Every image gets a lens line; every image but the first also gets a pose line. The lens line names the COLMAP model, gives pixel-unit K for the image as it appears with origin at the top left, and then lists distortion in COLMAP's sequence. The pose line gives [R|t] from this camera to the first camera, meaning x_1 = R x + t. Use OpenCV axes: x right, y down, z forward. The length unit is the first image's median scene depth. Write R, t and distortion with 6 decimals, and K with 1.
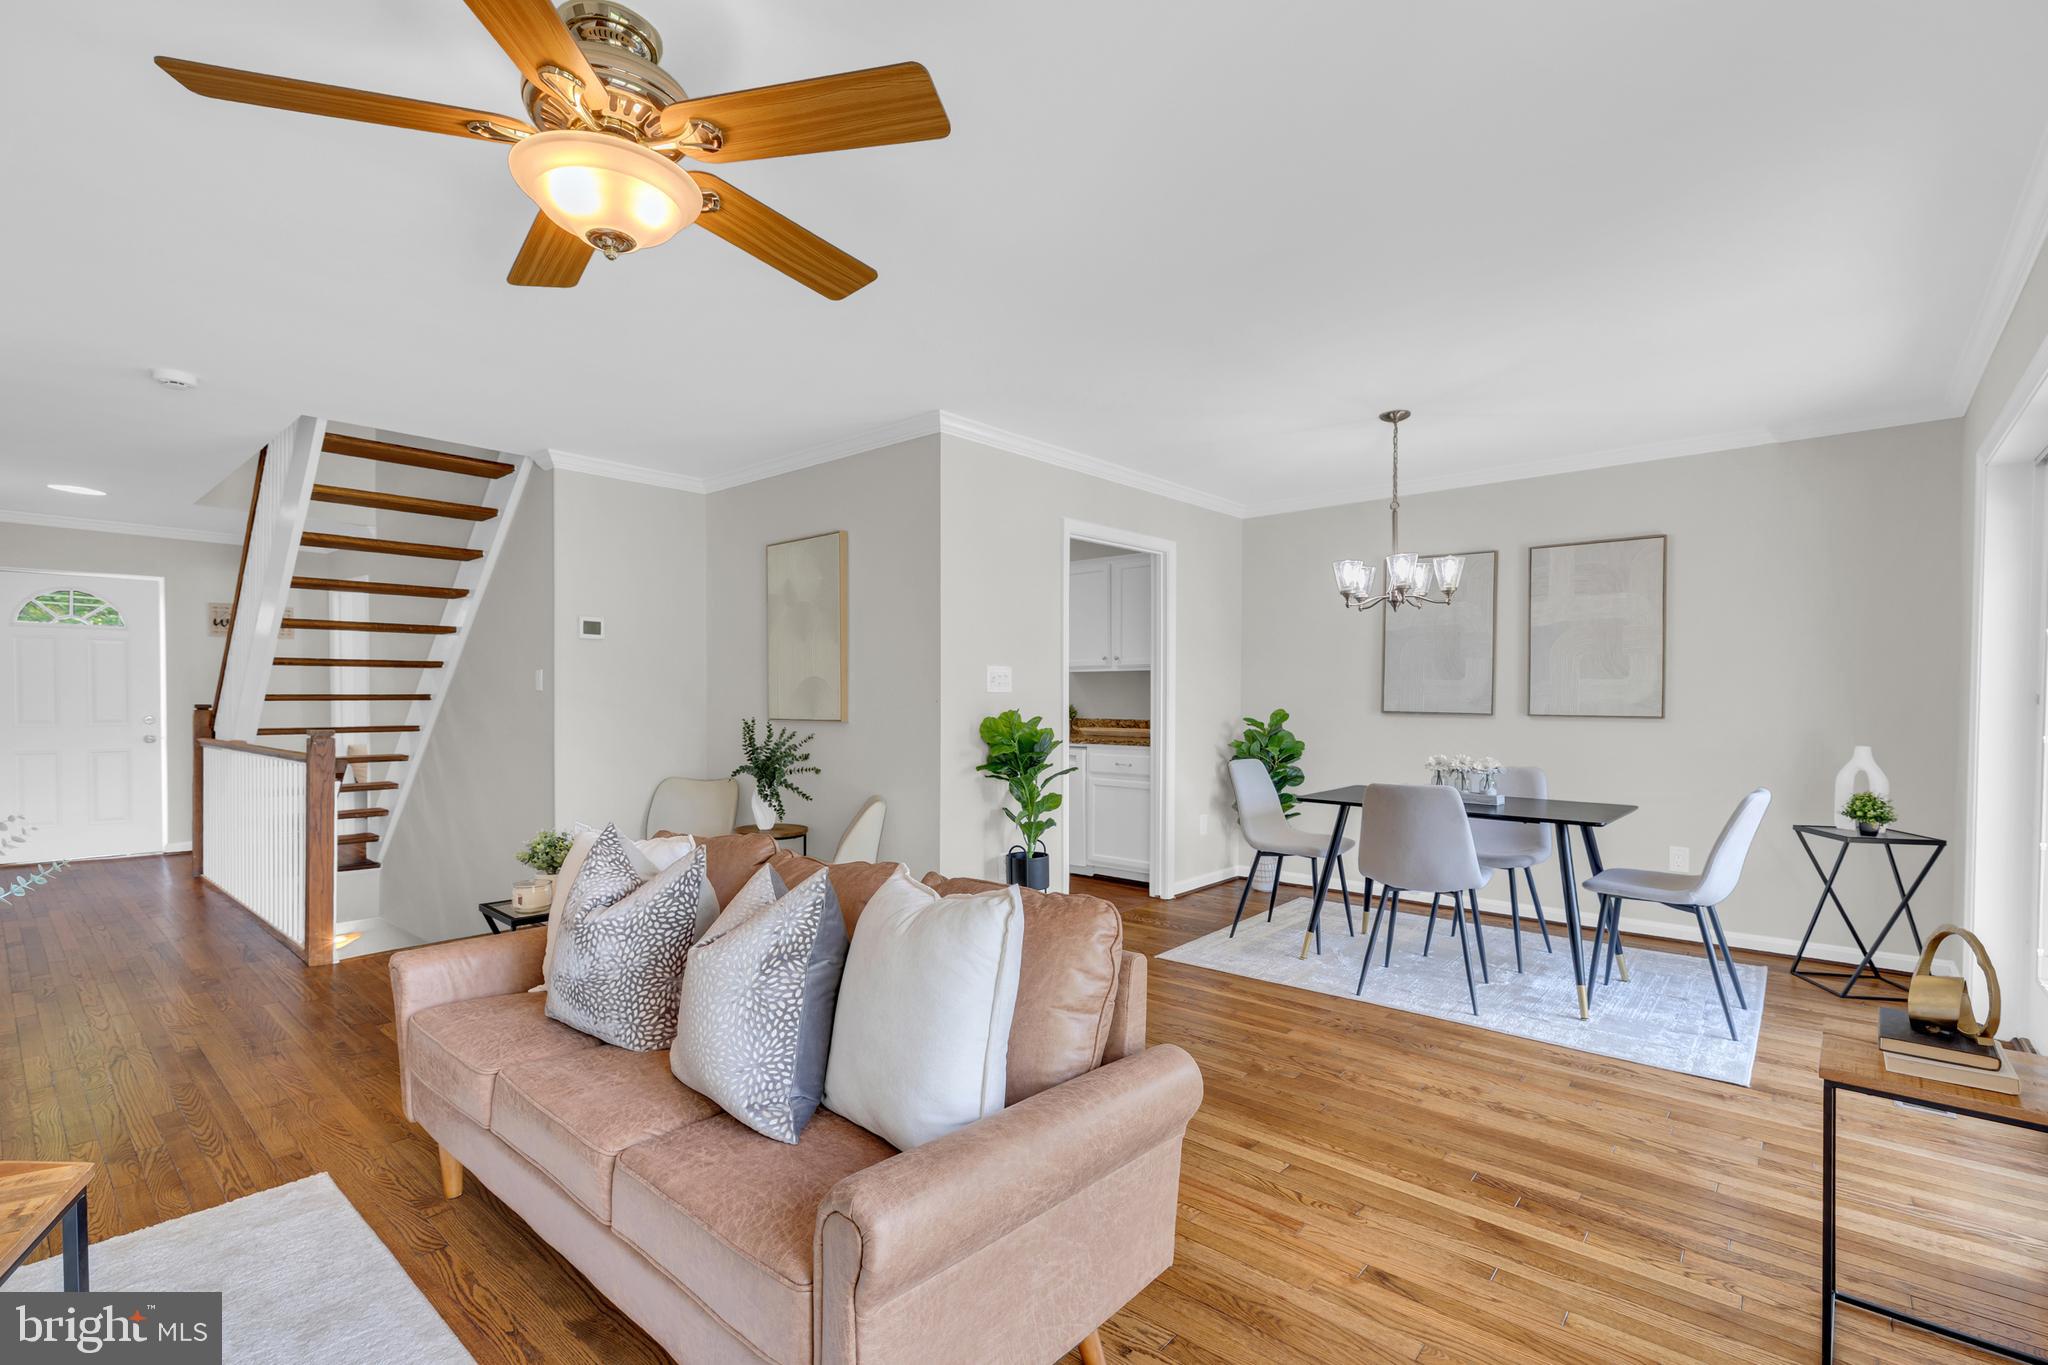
lens RADIAL K [[922.0, 0, 1023.1], [0, 922.0, 718.0], [0, 0, 1]] dist [0.000038, 0.000240]
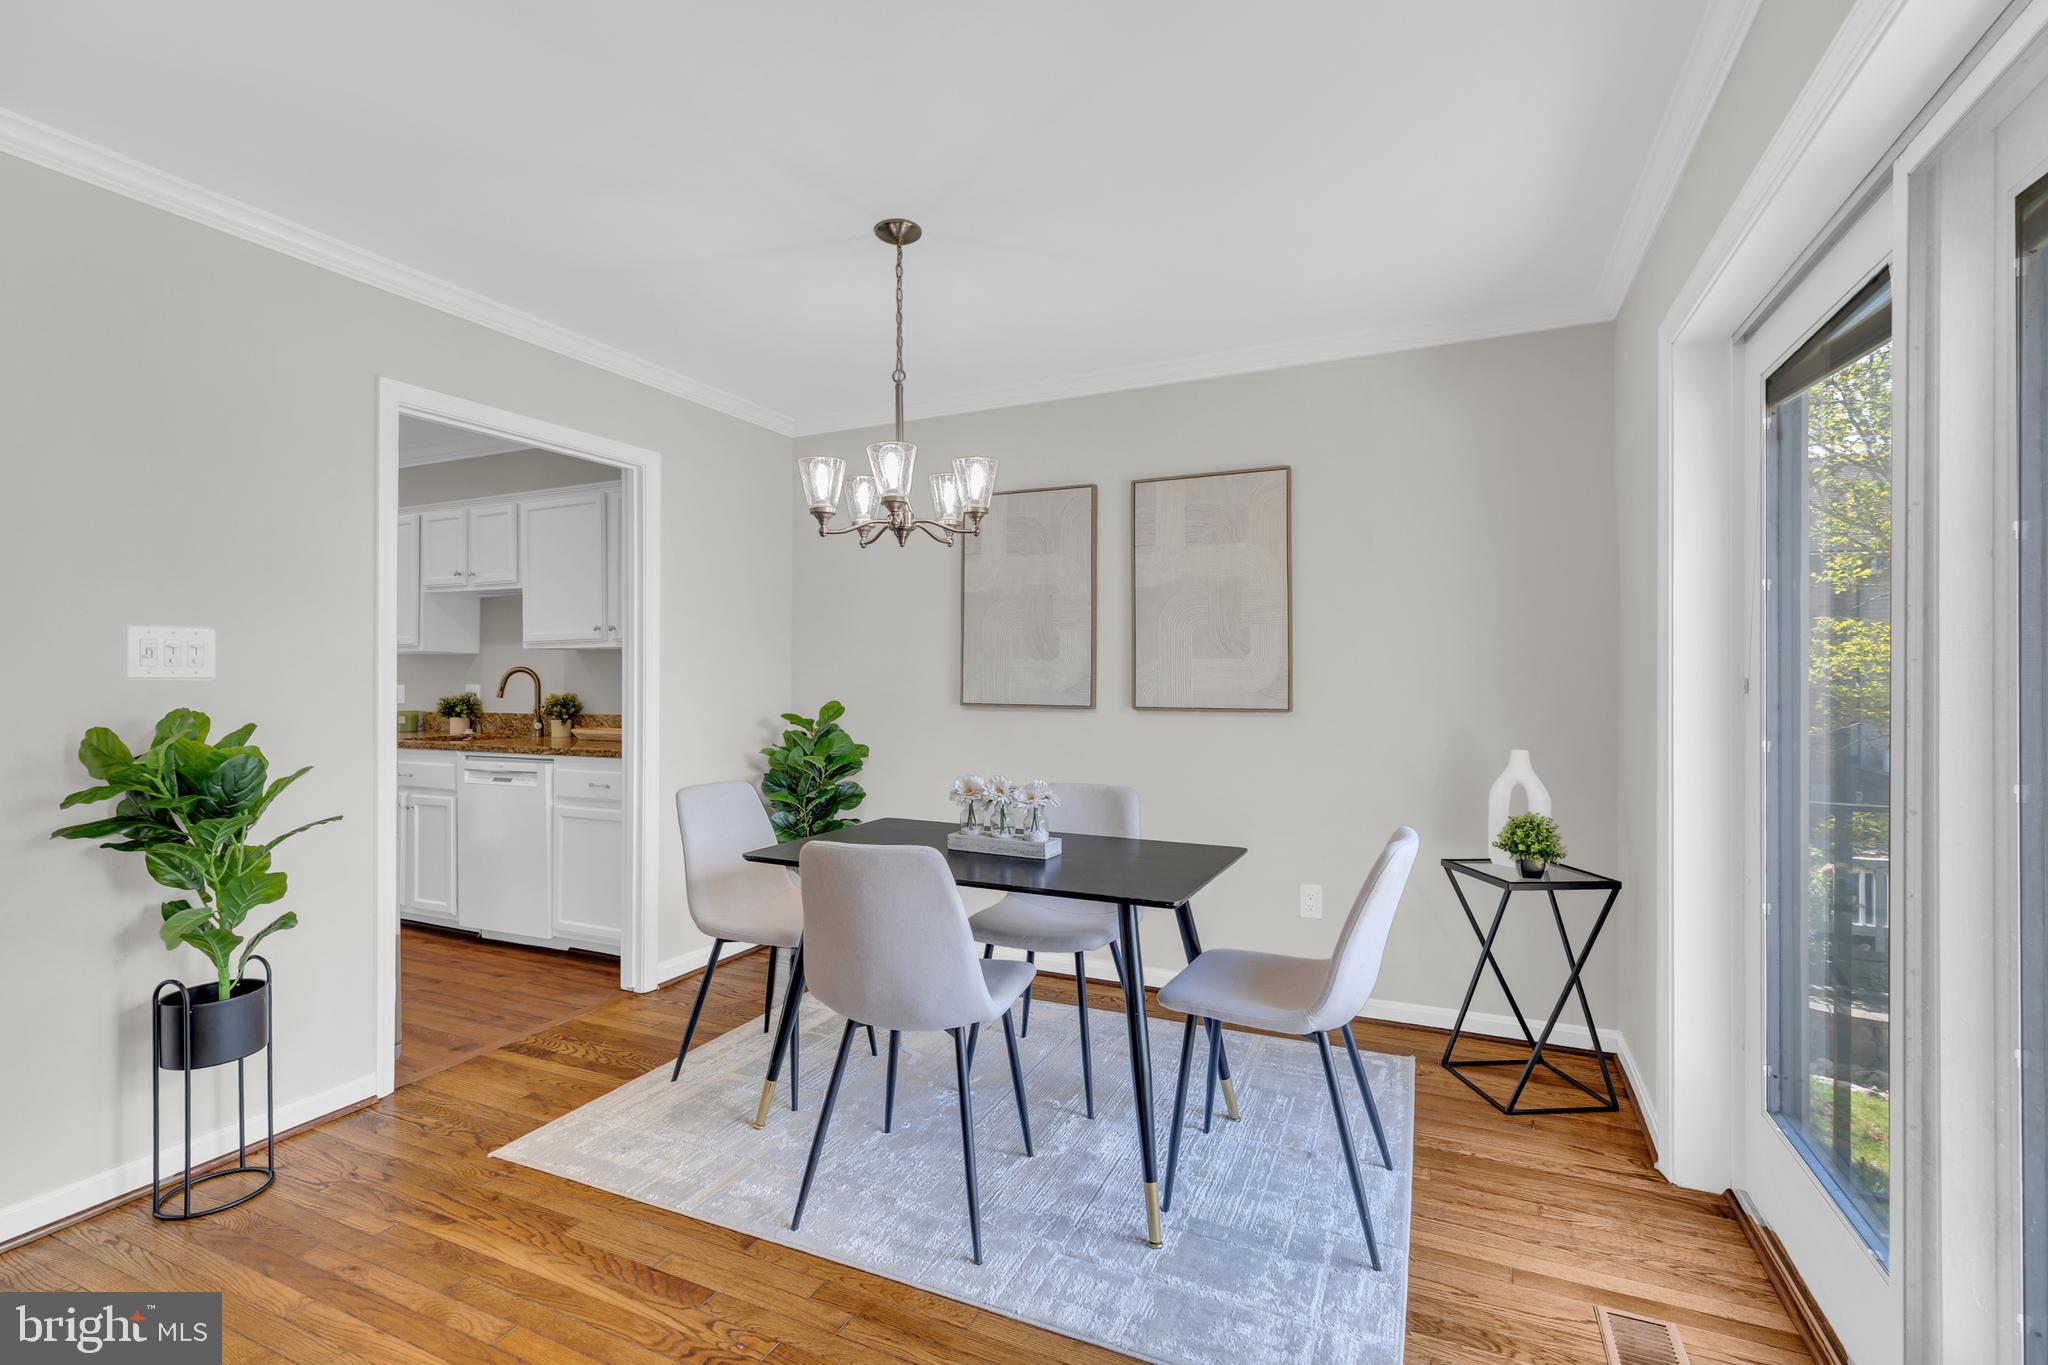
lens RADIAL K [[924.3, 0, 1022.0], [0, 924.3, 676.4], [0, 0, 1]] dist [0.001235, 0.000108]
pose [[0.959037, -0.000839, 0.283278, 0.324379], [0.008760, 0.999605, -0.026695, -0.011995], [-0.283144, 0.028083, 0.958666, 0.407235]]
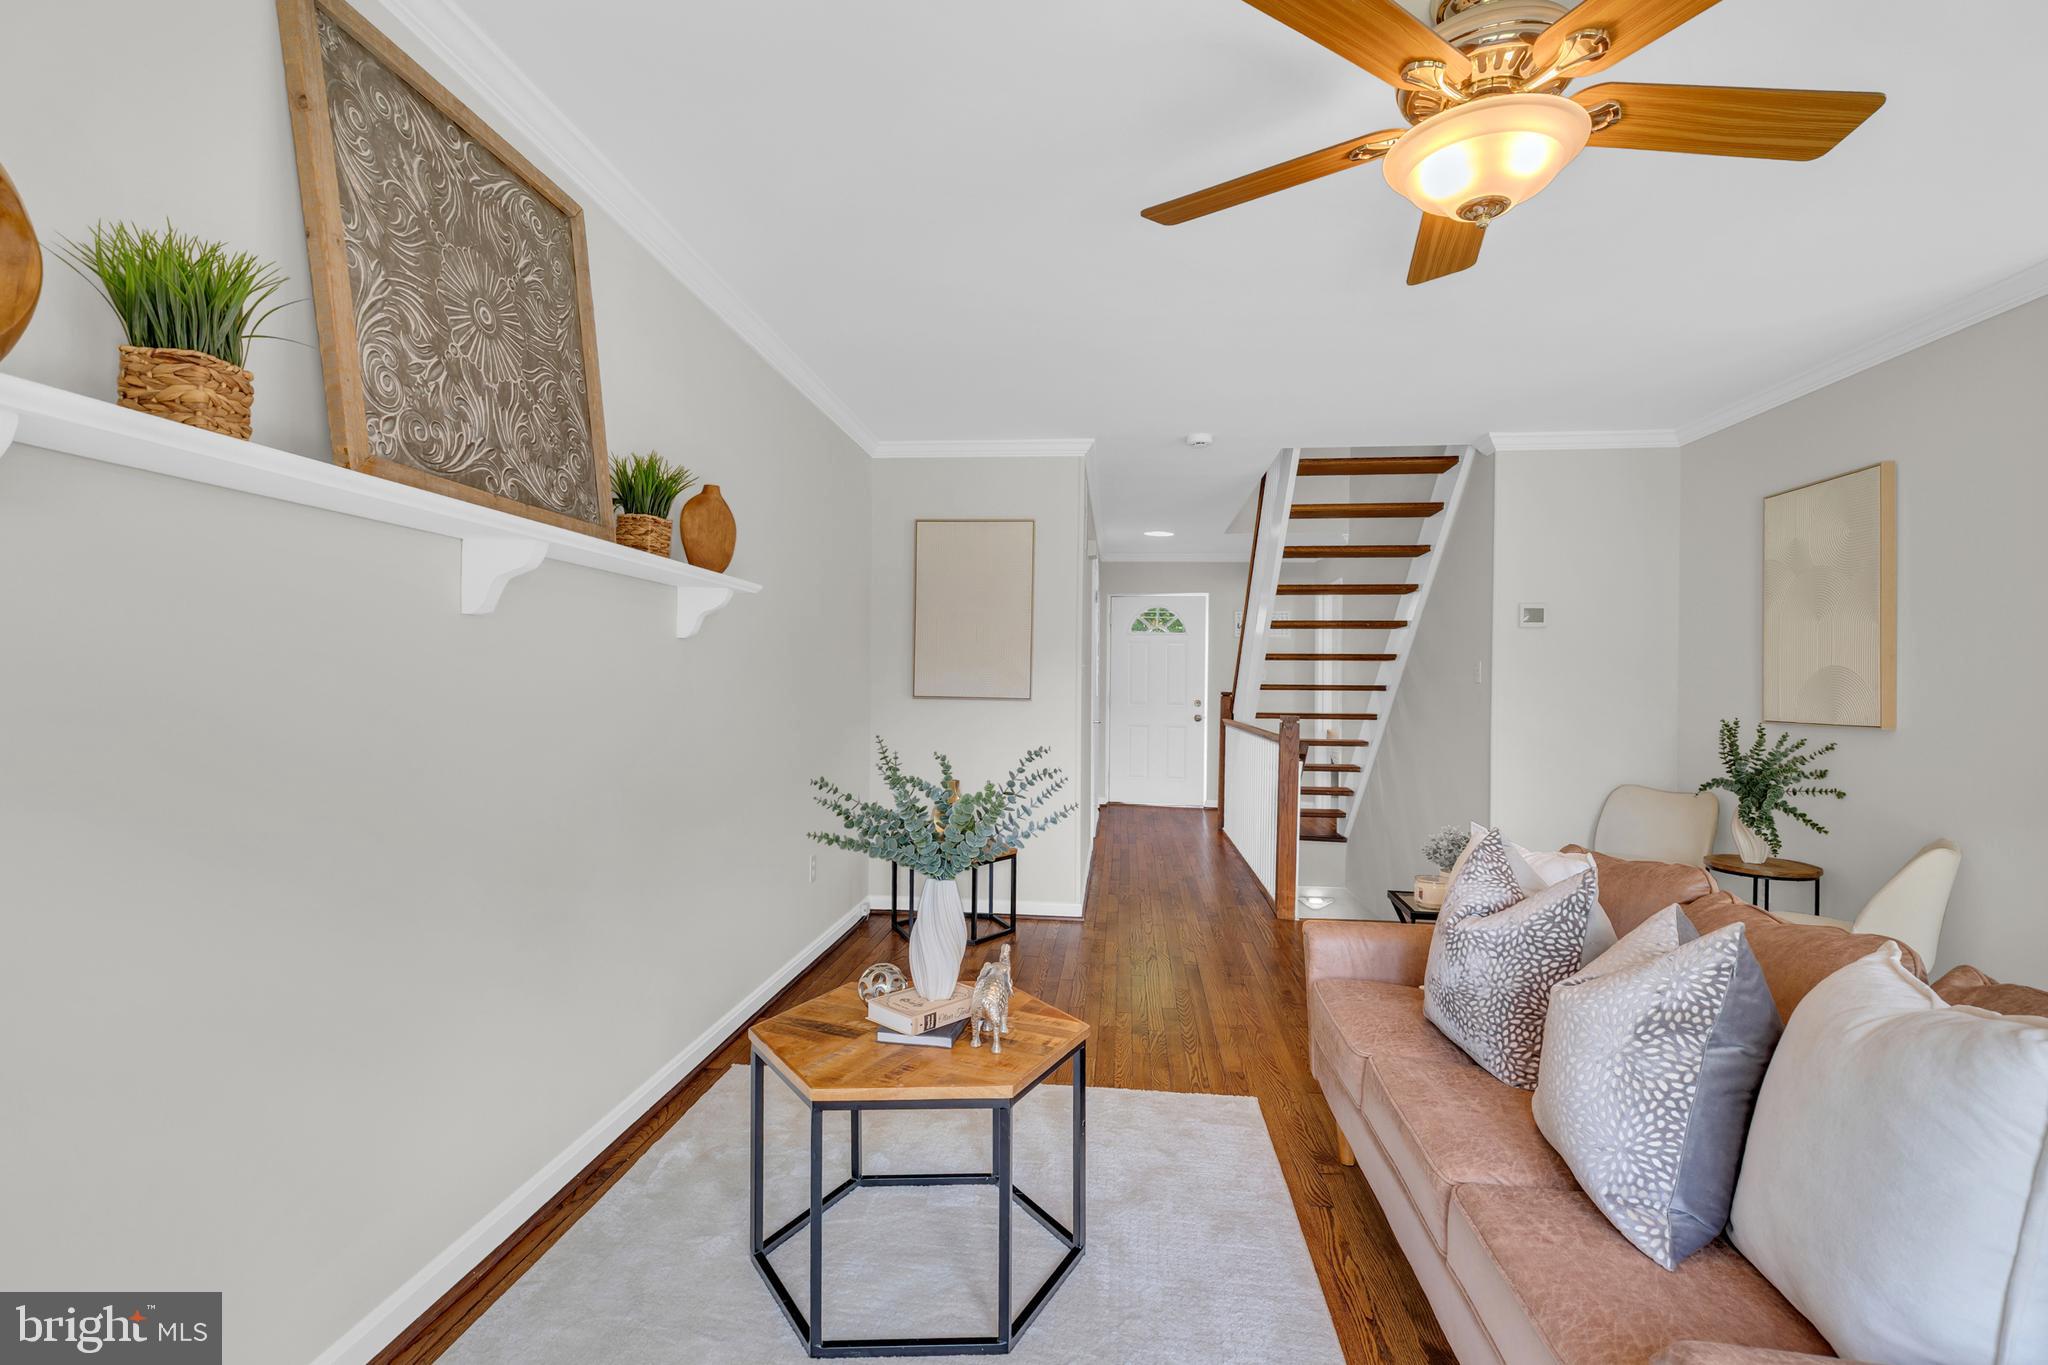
lens RADIAL K [[969.6, 0, 1024.0], [0, 969.6, 682.5], [0, 0, 1]] dist [0.001300, 0.000119]
pose [[0.570152, 0.005610, -0.821520, 0.046193], [-0.028771, 0.999500, -0.013142, -0.003099], [0.821035, 0.031129, 0.570028, 0.028792]]
